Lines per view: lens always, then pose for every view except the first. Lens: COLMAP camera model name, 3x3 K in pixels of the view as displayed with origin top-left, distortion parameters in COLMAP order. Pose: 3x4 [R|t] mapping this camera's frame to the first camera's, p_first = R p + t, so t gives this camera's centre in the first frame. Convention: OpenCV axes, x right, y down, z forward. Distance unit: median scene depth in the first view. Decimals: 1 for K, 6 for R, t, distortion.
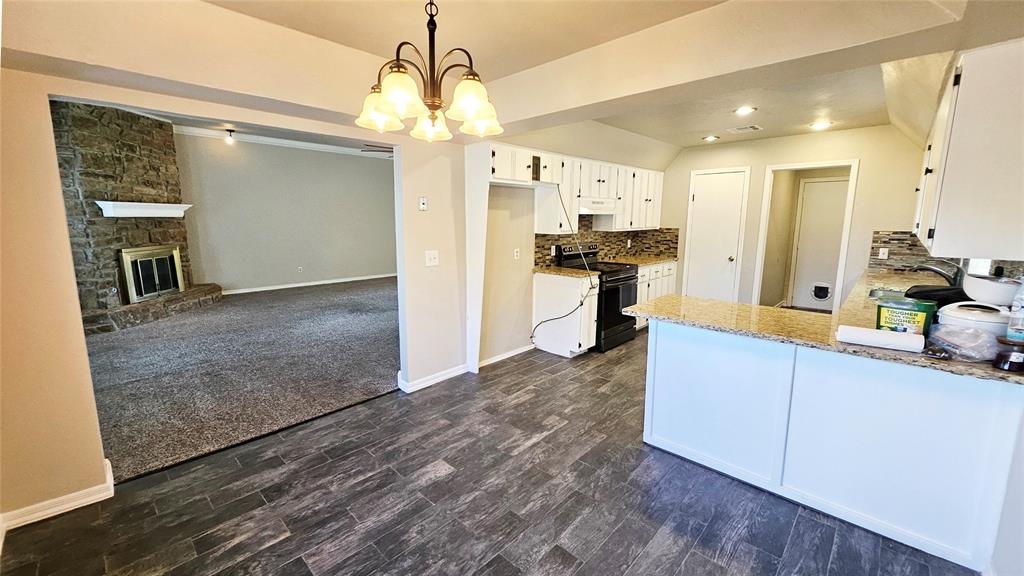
lens RADIAL K [[405.1, 0, 514.0], [0, 405.1, 285.7], [0, 0, 1]] dist [0.000314, -0.000040]
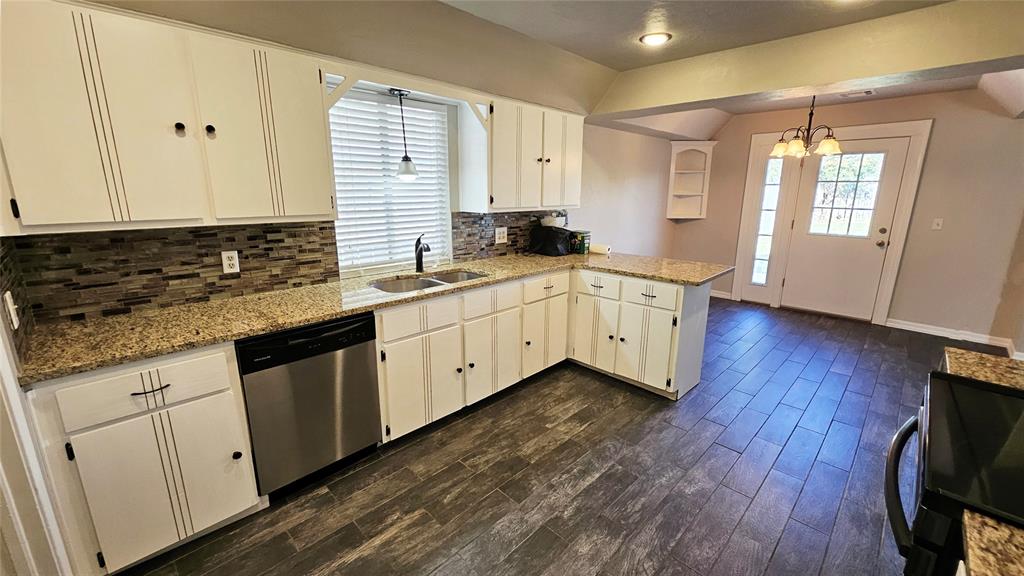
lens RADIAL K [[407.4, 0, 514.4], [0, 407.4, 284.6], [0, 0, 1]] dist [0.000015, -0.000009]
pose [[-0.999836, -0.008552, 0.015983, 0.436260], [-0.001730, 0.922707, 0.385497, -0.175043], [-0.018045, 0.385406, -0.922571, 1.034124]]
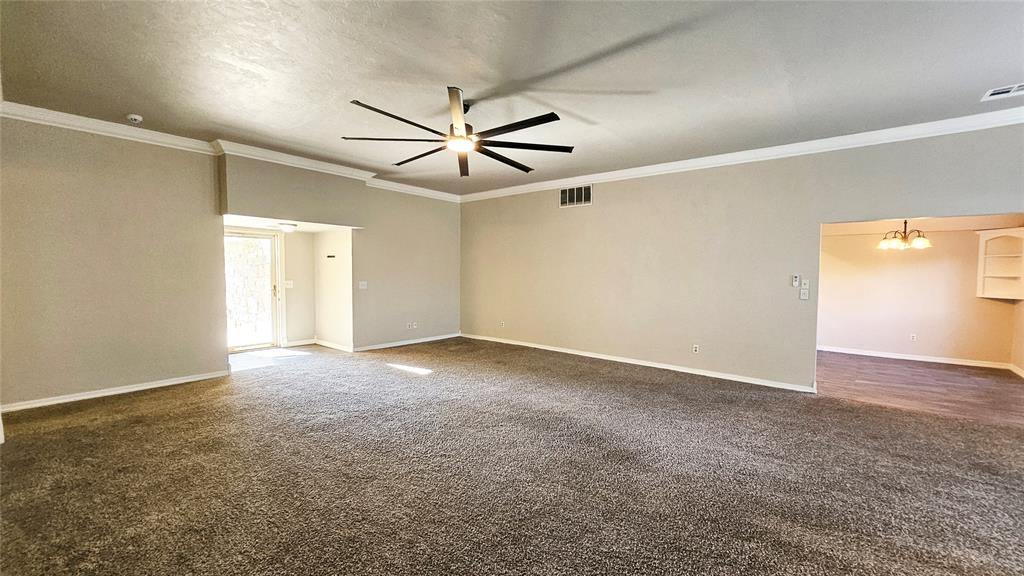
lens RADIAL K [[407.4, 0, 514.9], [0, 407.4, 288.1], [0, 0, 1]] dist [0.000592, -0.000287]
pose [[-0.071394, -0.041585, 0.996581, -1.051791], [0.156245, 0.986330, 0.052351, -0.221854], [-0.985135, 0.159448, -0.063920, 1.373703]]
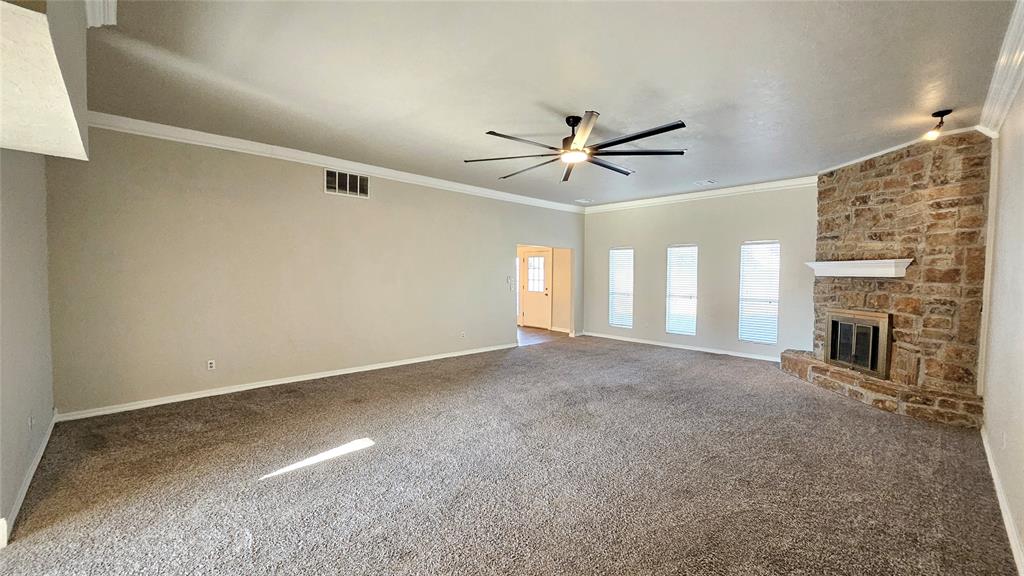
lens RADIAL K [[407.4, 0, 514.9], [0, 407.4, 288.1], [0, 0, 1]] dist [0.000592, -0.000287]
pose [[-0.999110, -0.012959, 0.040146, -0.243124], [-0.004436, 0.978645, 0.205511, -0.366999], [-0.041952, 0.205150, -0.977831, 2.156379]]
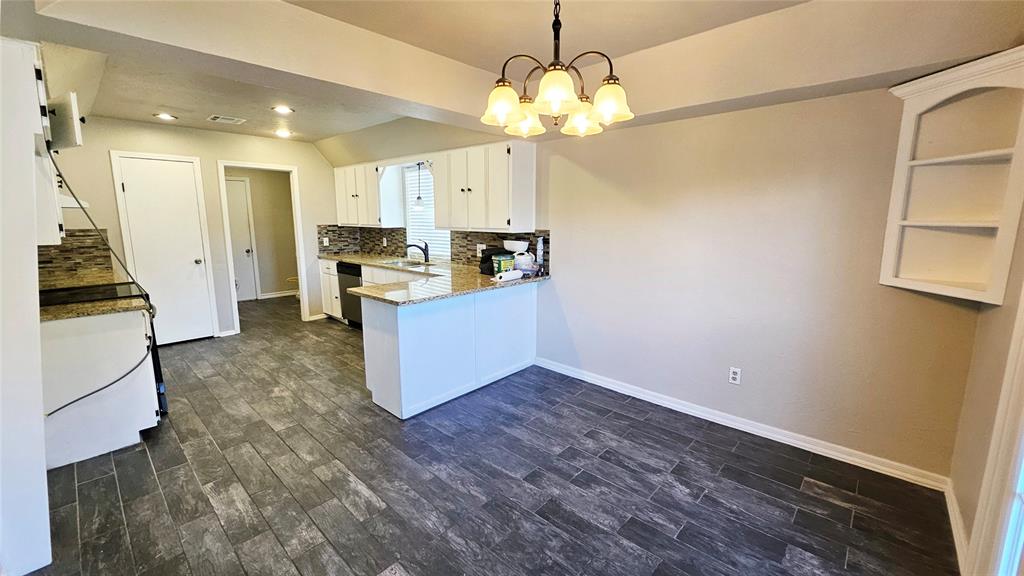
lens RADIAL K [[407.4, 0, 514.9], [0, 407.4, 288.1], [0, 0, 1]] dist [0.000592, -0.000287]
pose [[-0.021946, -0.174400, 0.984430, -0.363156], [0.163124, 0.970847, 0.175630, -0.053240], [-0.986361, 0.164439, 0.007142, 0.328658]]
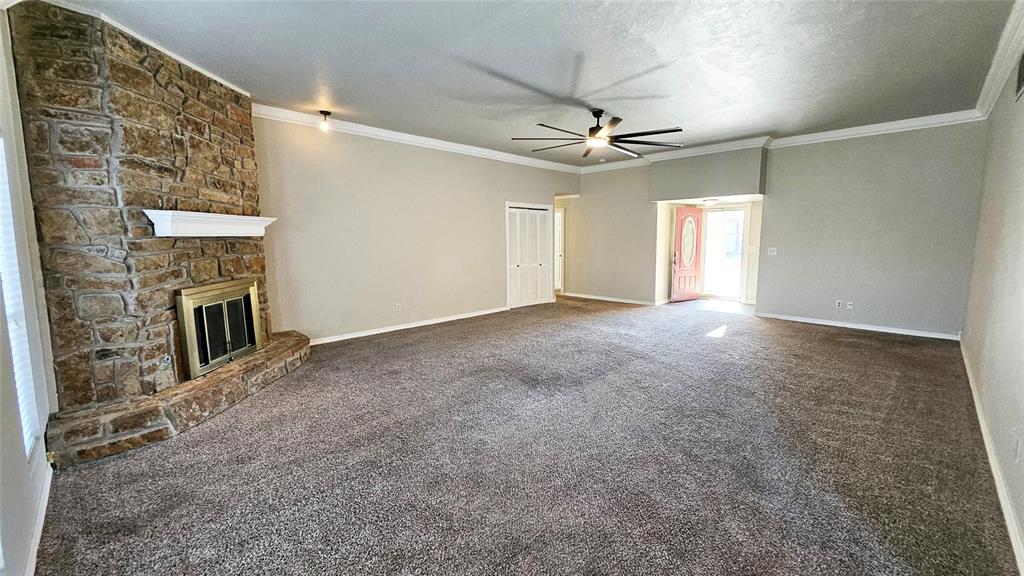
lens RADIAL K [[407.4, 0, 514.9], [0, 407.4, 288.1], [0, 0, 1]] dist [0.000592, -0.000287]
pose [[0.999650, -0.005167, -0.025942, -0.486634], [0.004147, 0.999221, -0.039249, -0.071243], [0.026124, 0.039127, 0.998893, 0.434628]]
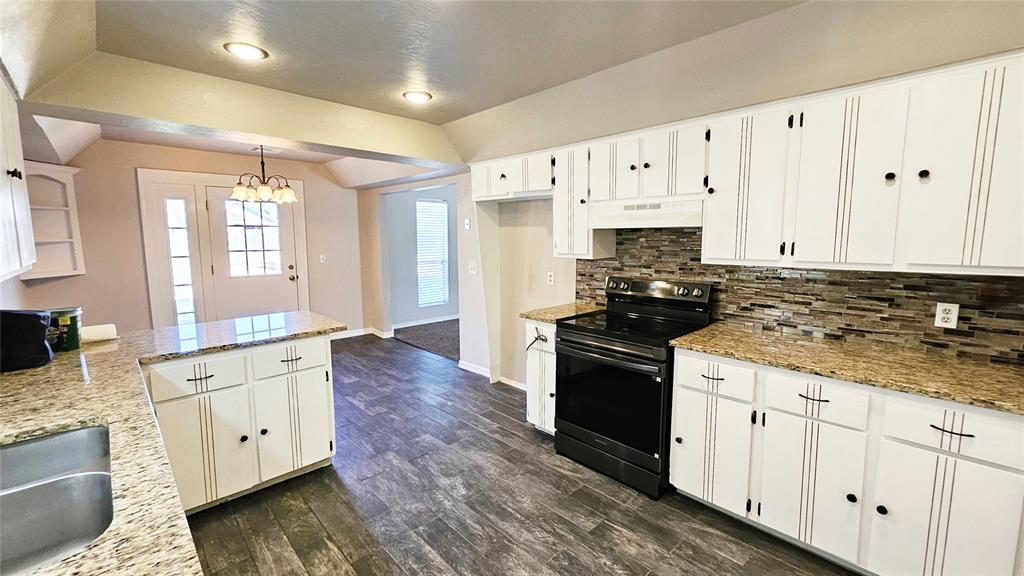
lens RADIAL K [[414.7, 0, 516.4], [0, 414.7, 287.1], [0, 0, 1]] dist [-0.000518, -0.000370]
pose [[-0.034927, 0.123255, -0.991760, 0.695191], [-0.163591, 0.978275, 0.127340, -0.128213], [0.985910, 0.166690, -0.014005, 0.771398]]
